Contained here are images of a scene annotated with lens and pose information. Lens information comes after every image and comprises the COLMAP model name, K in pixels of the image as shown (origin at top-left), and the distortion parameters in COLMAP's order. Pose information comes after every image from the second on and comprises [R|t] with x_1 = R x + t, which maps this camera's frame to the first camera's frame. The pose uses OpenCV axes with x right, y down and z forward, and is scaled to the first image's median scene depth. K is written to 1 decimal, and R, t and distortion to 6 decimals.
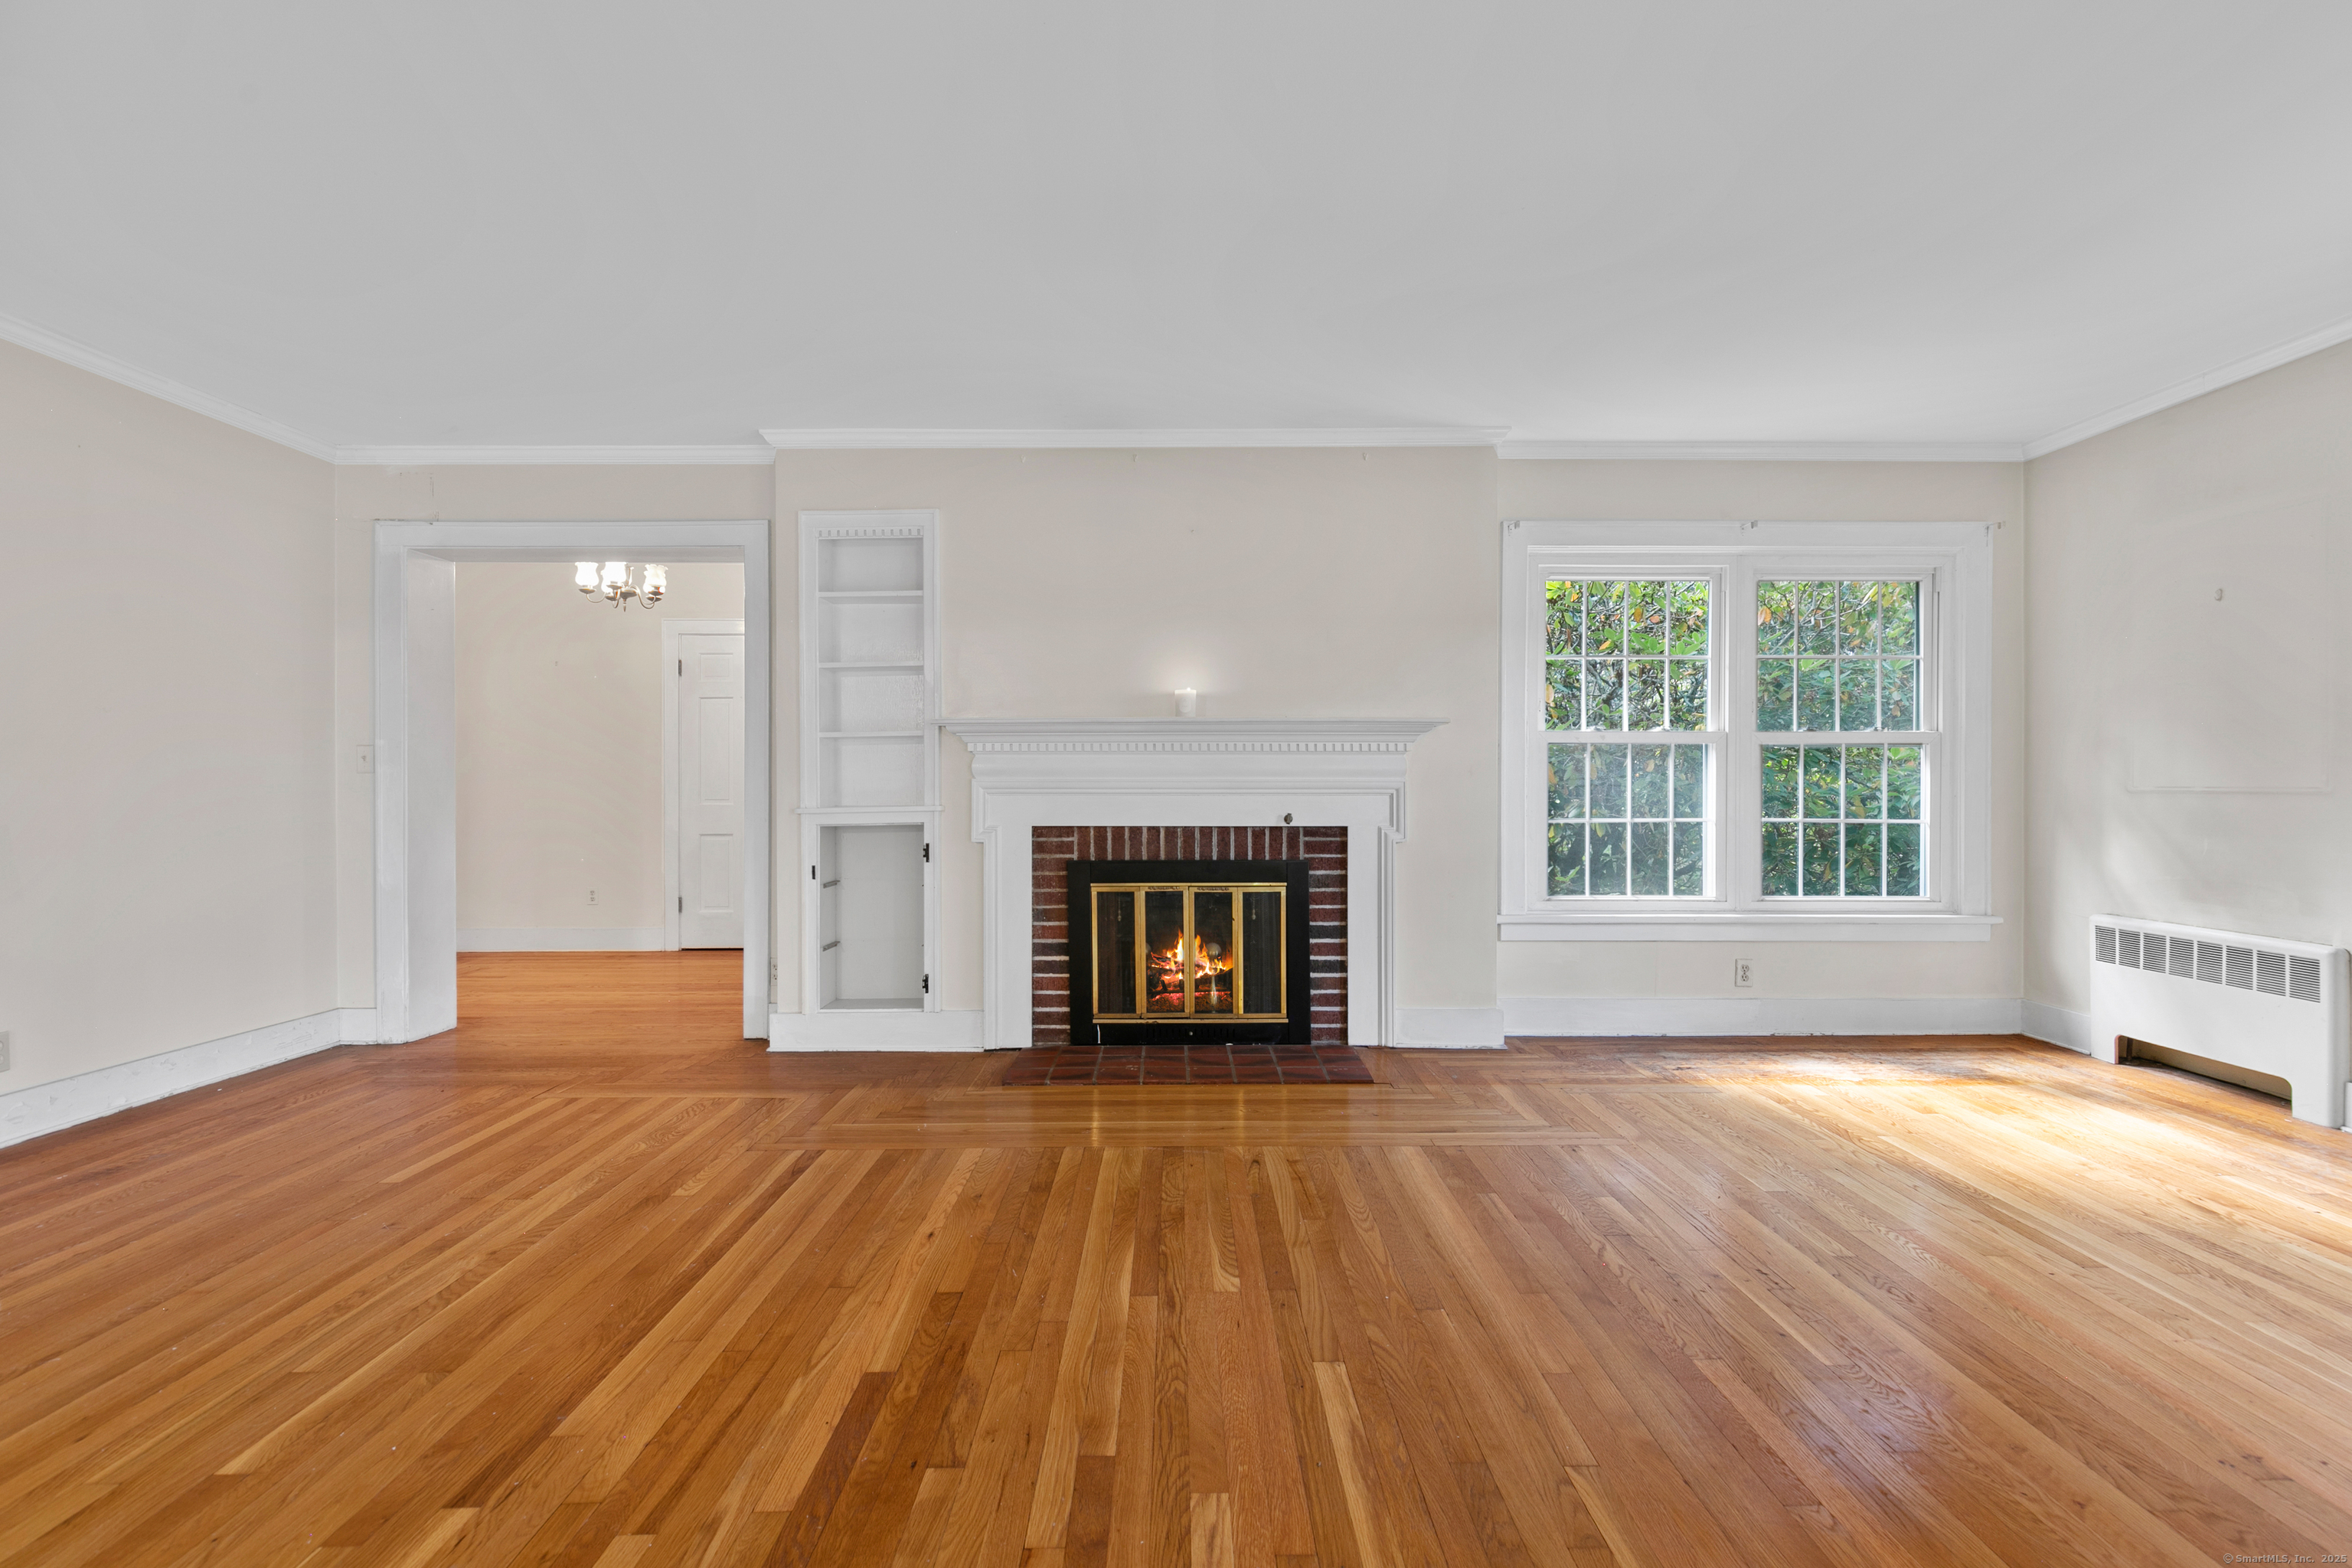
lens RADIAL K [[1063.1, 0, 1189.1], [0, 1063.1, 777.5], [0, 0, 1]] dist [0.011584, -0.001085]
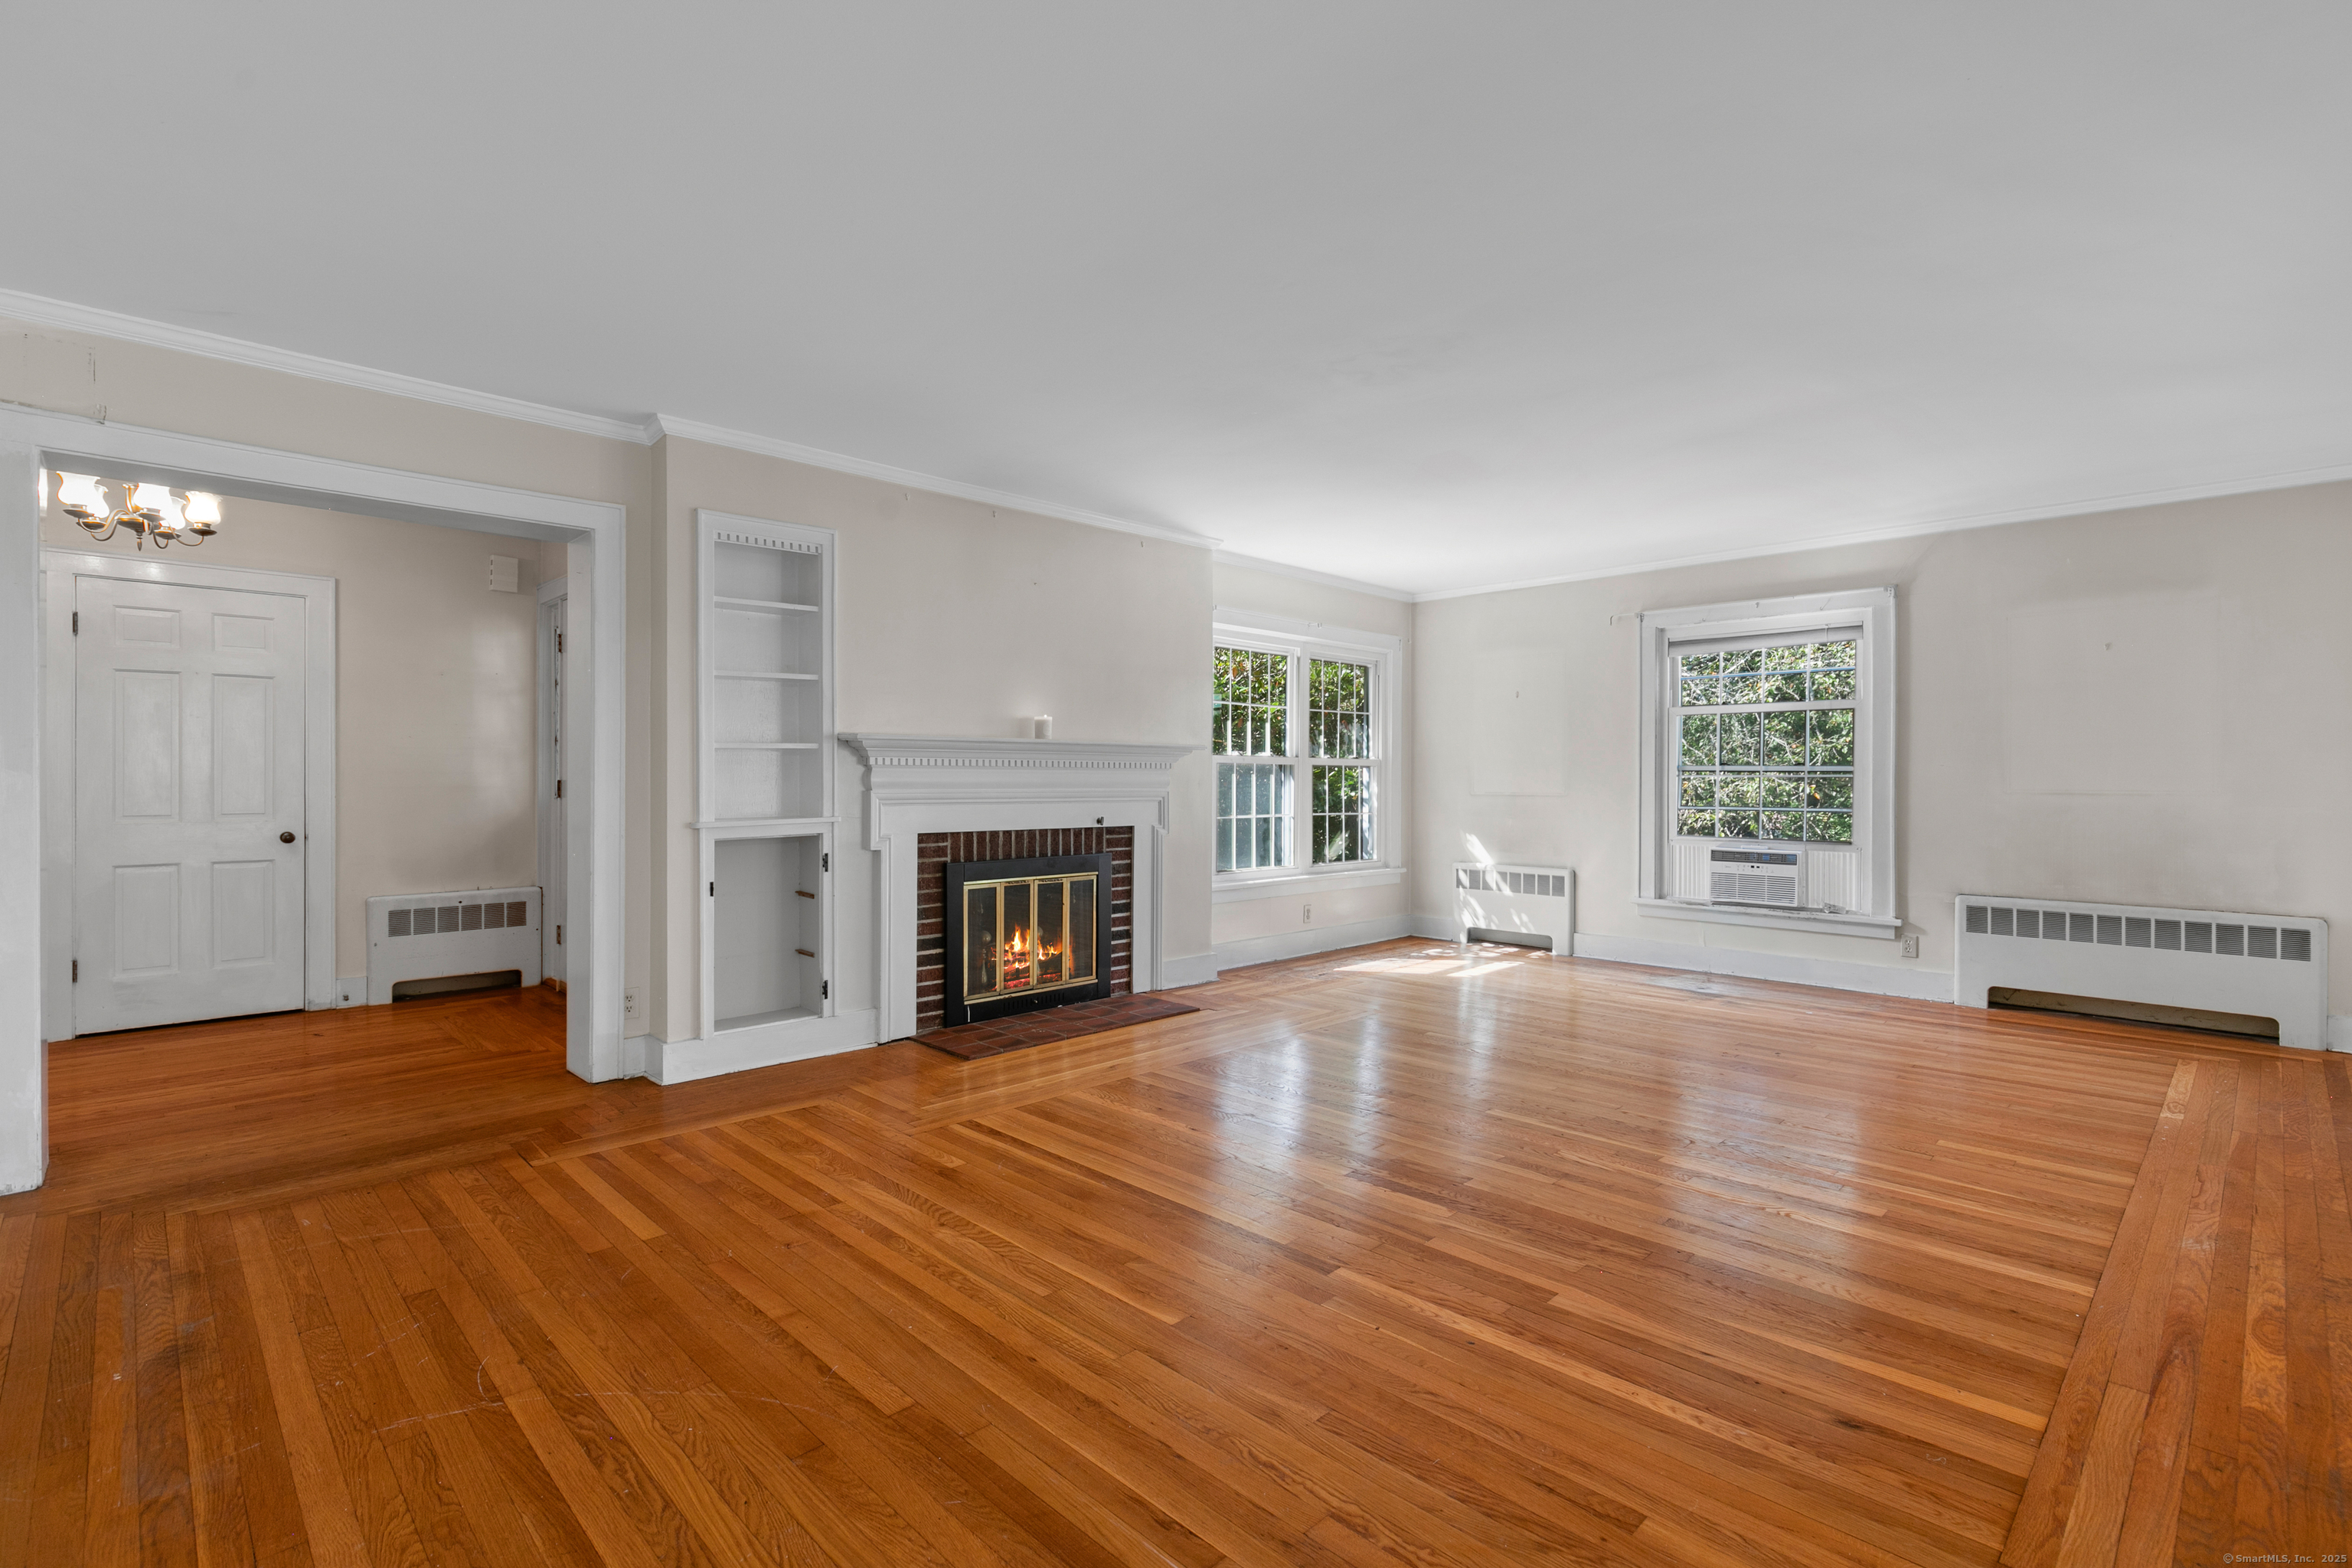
lens RADIAL K [[1063.1, 0, 1185.1], [0, 1063.1, 783.5], [0, 0, 1]] dist [0.011584, -0.001085]
pose [[0.719550, 0.000922, 0.694440, -0.710995], [-0.004529, 0.999984, 0.003365, -0.010812], [-0.694425, -0.005566, 0.719543, 0.017572]]
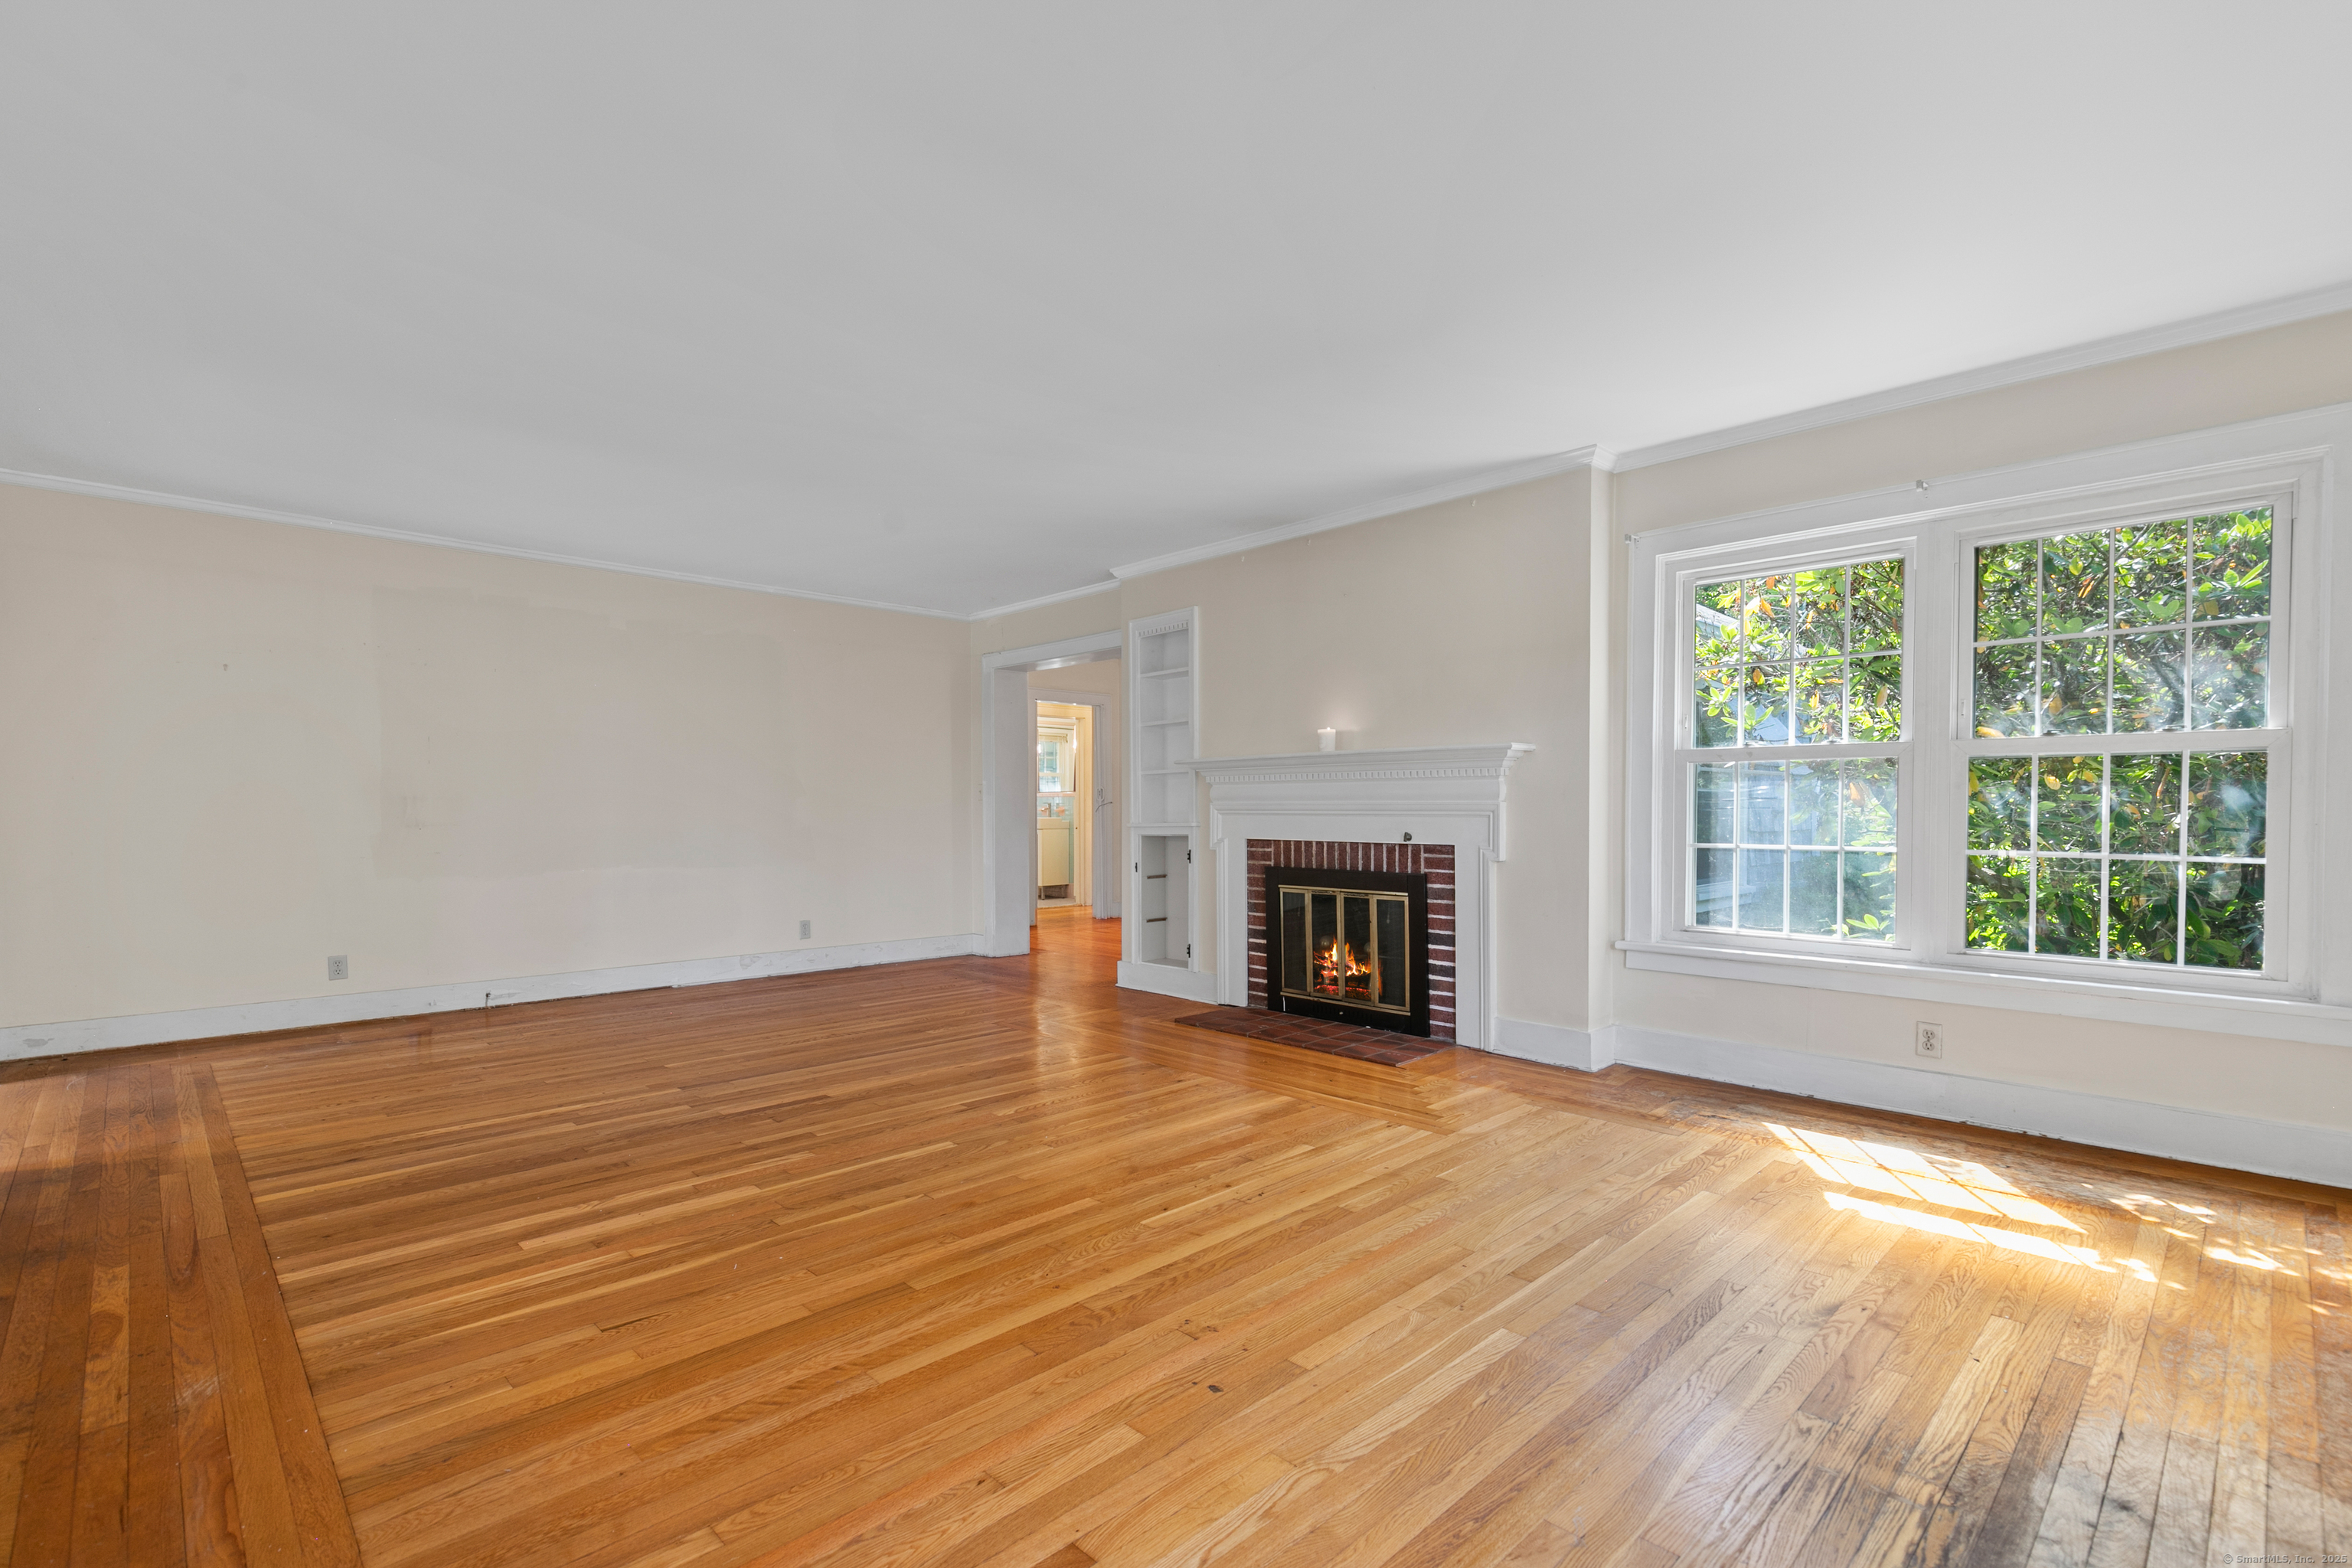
lens RADIAL K [[1063.1, 0, 1200.8], [0, 1063.1, 816.6], [0, 0, 1]] dist [0.011584, -0.001085]
pose [[0.700153, 0.006422, -0.713964, 0.749386], [0.003924, 0.999910, 0.012842, 0.001343], [0.713982, -0.011794, 0.700065, 0.042971]]
